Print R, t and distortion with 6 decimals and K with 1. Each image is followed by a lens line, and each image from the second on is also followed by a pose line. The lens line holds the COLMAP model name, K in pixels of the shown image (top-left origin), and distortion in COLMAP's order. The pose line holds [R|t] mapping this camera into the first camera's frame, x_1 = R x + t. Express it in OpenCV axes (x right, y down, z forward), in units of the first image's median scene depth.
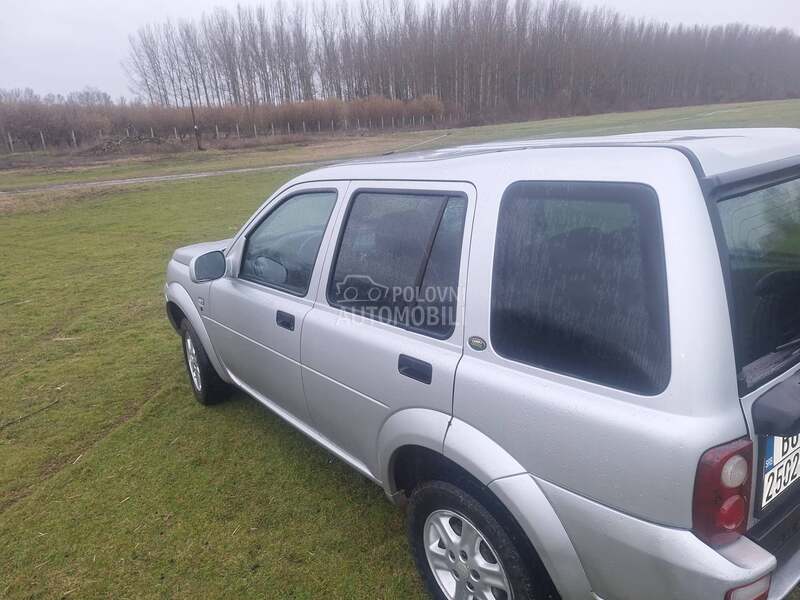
lens RADIAL K [[527.4, 0, 403.6], [0, 527.4, 302.9], [0, 0, 1]] dist [0.072524, -0.062510]
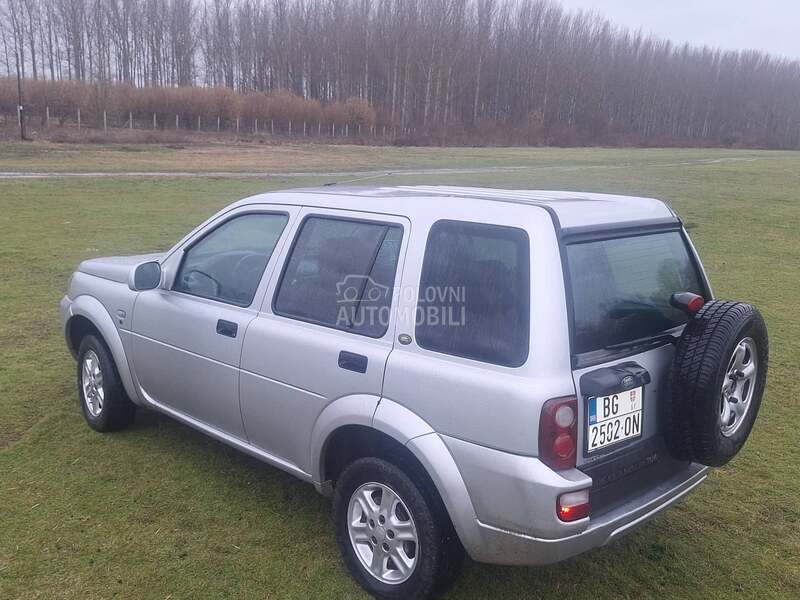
lens RADIAL K [[769.7, 0, 400.0], [0, 769.7, 300.0], [0, 0, 1]] dist [0.157122, -0.238333]
pose [[0.989637, 0.074613, 0.122682, -0.053883], [-0.060070, 0.991166, -0.118246, 0.100468], [-0.130421, 0.109652, 0.985376, -0.424450]]
